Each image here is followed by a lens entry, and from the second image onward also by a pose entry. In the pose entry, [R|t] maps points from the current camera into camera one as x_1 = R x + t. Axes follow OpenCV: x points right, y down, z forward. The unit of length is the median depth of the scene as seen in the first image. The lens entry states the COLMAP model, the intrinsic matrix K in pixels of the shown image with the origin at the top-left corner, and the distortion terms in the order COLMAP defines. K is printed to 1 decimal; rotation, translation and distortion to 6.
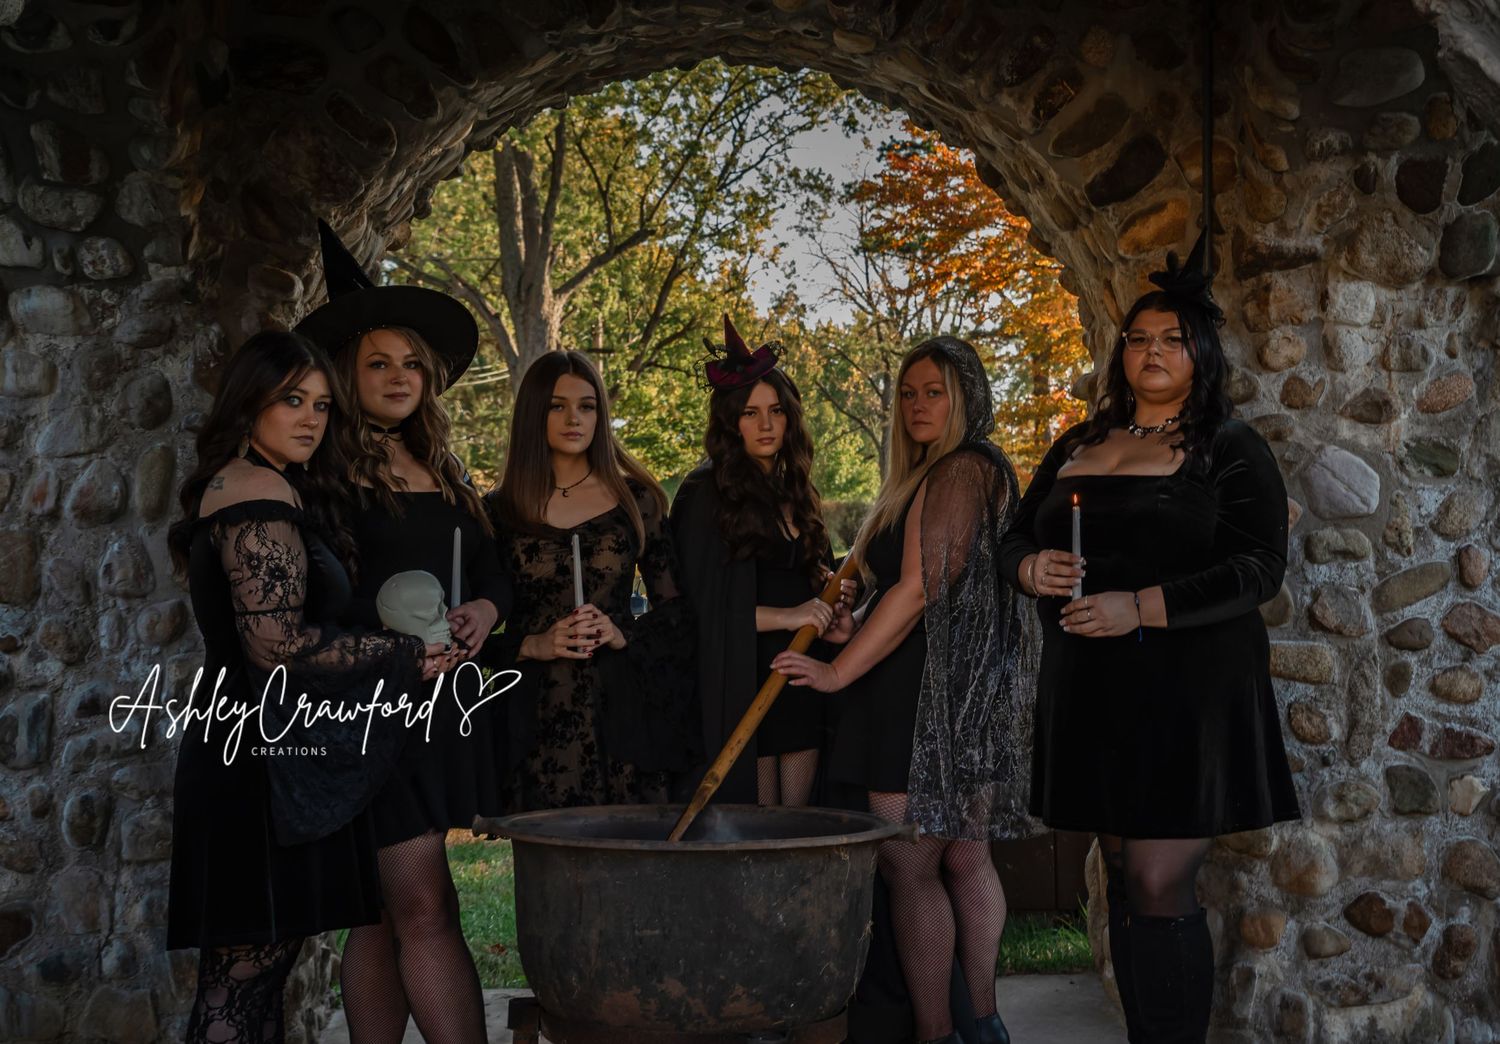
lens RADIAL K [[1538.2, 0, 773.2], [0, 1538.2, 521.5], [0, 0, 1]] dist [-0.010369, 0.010739]
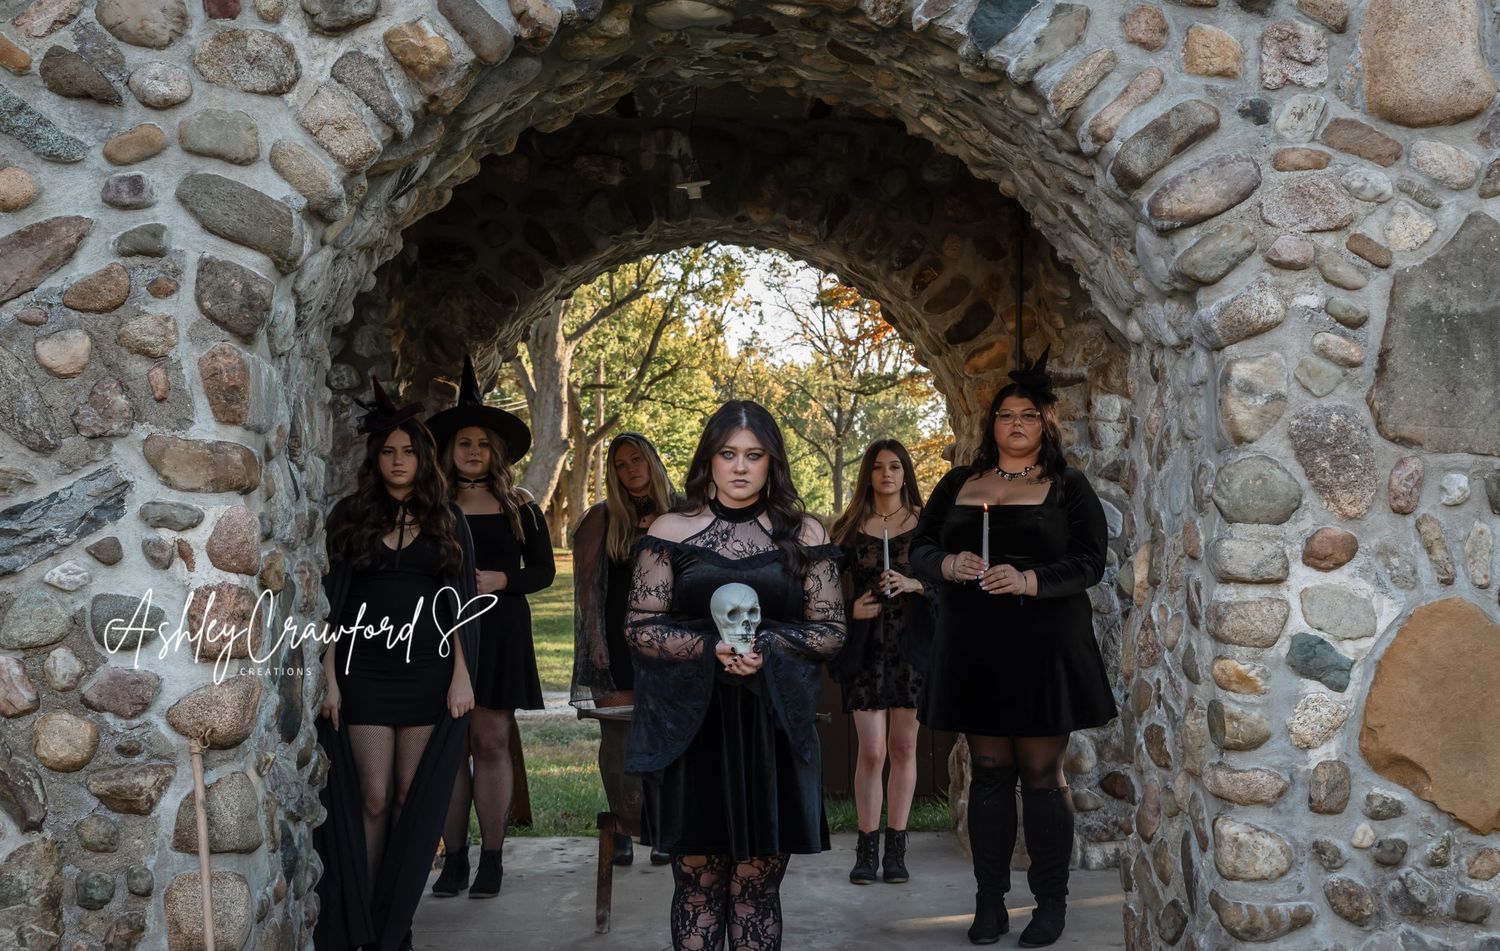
lens RADIAL K [[1852.7, 0, 730.6], [0, 1852.7, 457.2], [0, 0, 1]] dist [-0.002037, -0.013187]
pose [[0.999967, 0.007638, -0.002822, -0.011093], [-0.007715, 0.999560, -0.028631, -0.023047], [0.002602, 0.028652, 0.999586, -0.725235]]
